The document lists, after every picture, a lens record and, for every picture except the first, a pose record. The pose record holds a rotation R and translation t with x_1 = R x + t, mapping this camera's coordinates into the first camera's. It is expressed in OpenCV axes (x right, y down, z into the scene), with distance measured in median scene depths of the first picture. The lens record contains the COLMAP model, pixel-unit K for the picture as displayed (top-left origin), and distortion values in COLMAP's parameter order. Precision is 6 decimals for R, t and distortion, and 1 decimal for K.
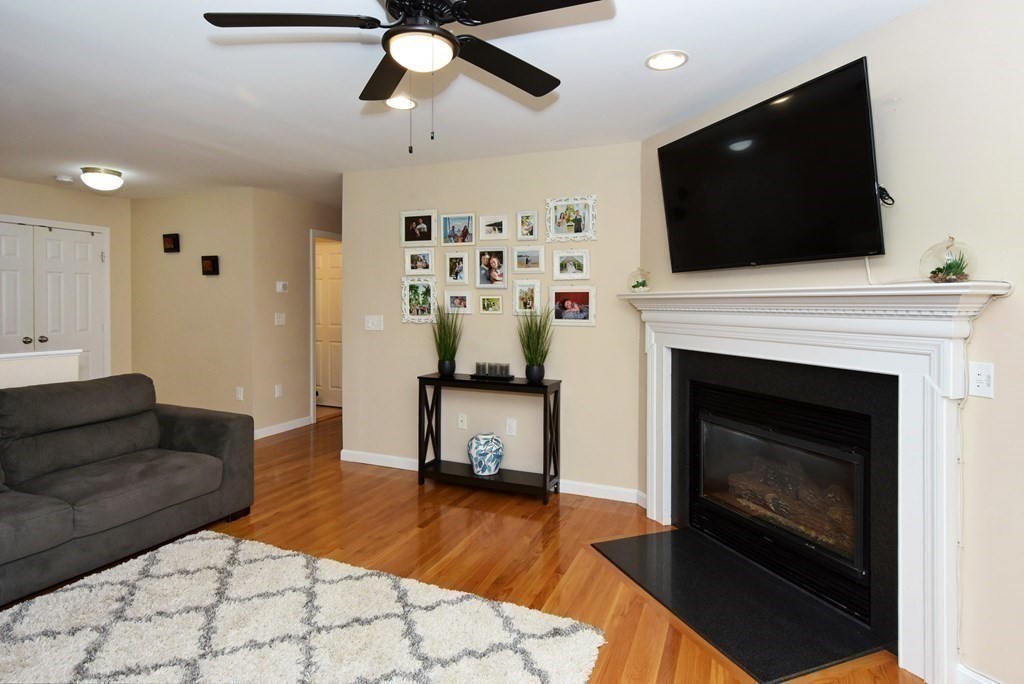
lens RADIAL K [[528.7, 0, 510.5], [0, 528.7, 307.8], [0, 0, 1]] dist [0.001156, -0.015769]
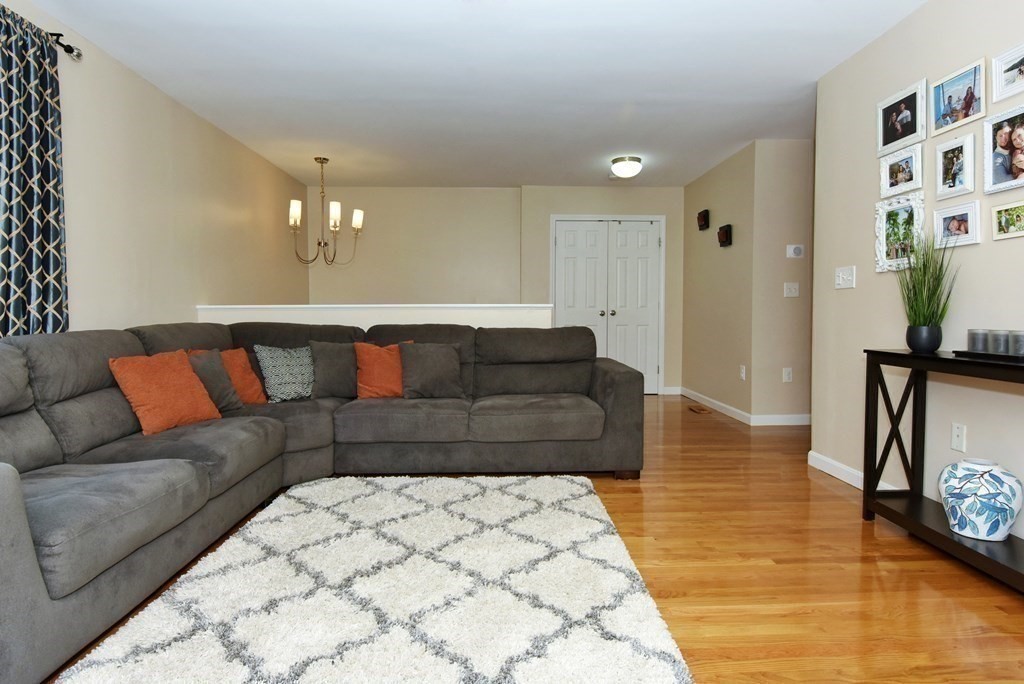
lens RADIAL K [[552.9, 0, 507.1], [0, 552.9, 314.7], [0, 0, 1]] dist [0.020495, -0.020605]
pose [[0.435099, 0.005087, -0.900368, 0.237051], [-0.001714, 0.999987, 0.004821, 0.085329], [0.900381, -0.000554, 0.435102, 0.318311]]
